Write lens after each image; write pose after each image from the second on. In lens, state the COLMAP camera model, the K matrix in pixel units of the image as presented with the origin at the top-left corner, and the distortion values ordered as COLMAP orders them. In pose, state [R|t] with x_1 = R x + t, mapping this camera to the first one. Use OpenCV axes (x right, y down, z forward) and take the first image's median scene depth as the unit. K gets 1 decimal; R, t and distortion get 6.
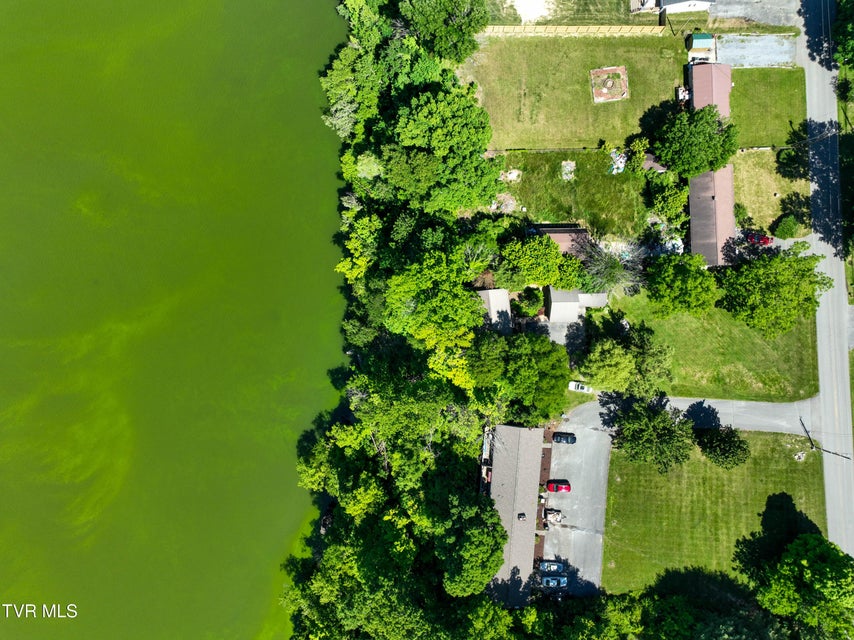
lens RADIAL K [[599.7, 0, 422.4], [0, 599.7, 314.5], [0, 0, 1]] dist [-0.001208, 0.018955]
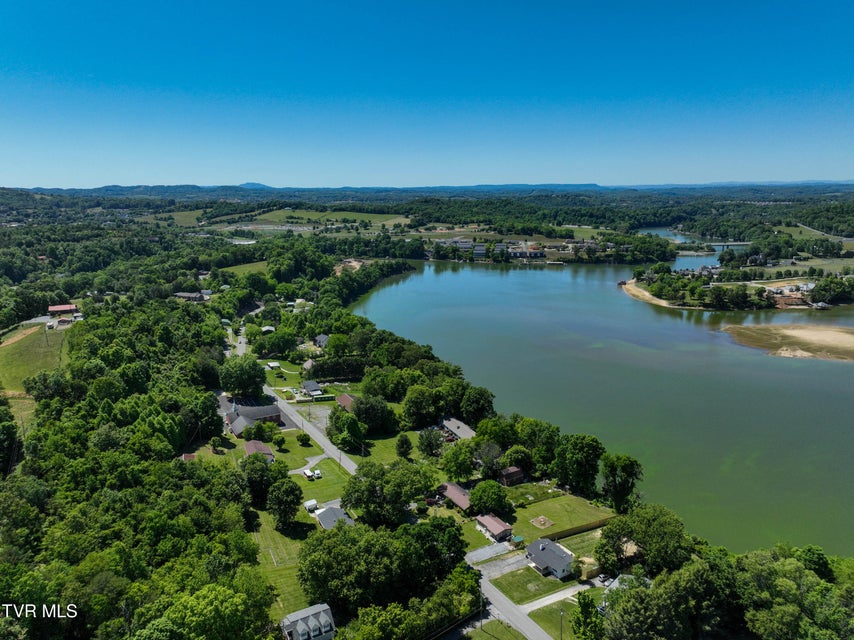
lens RADIAL K [[599.7, 0, 429.4], [0, 599.7, 313.0], [0, 0, 1]] dist [-0.001208, 0.018955]
pose [[-0.869189, 0.105850, -0.483018, 1.430196], [-0.494359, -0.164391, 0.853572, -1.673465], [0.010947, 0.980699, 0.195215, 0.017436]]
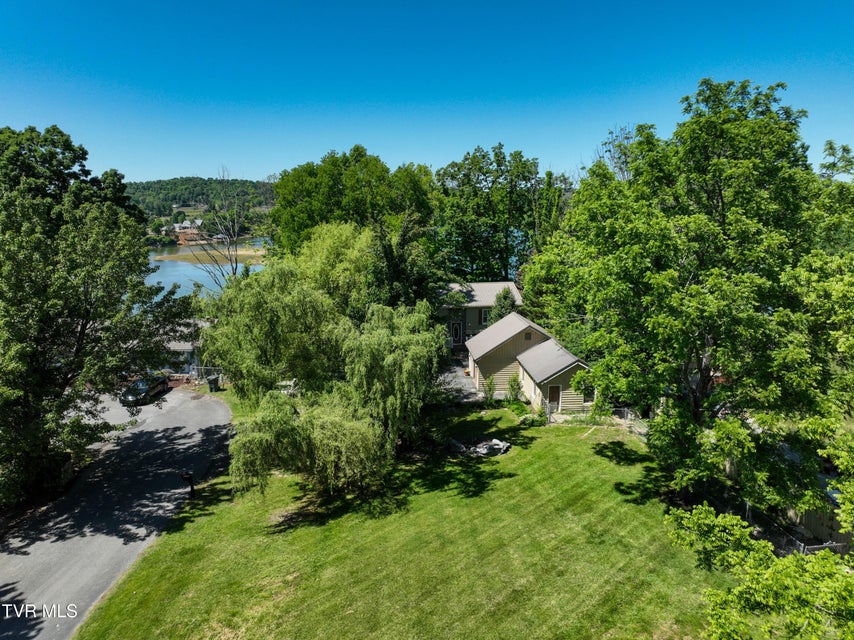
lens RADIAL K [[599.7, 0, 423.6], [0, 599.7, 319.8], [0, 0, 1]] dist [-0.001208, 0.018955]
pose [[0.053092, 0.191652, -0.980026, 0.593774], [-0.998500, 0.023330, -0.049530, 0.058746], [0.013372, 0.981186, 0.192604, 0.896990]]
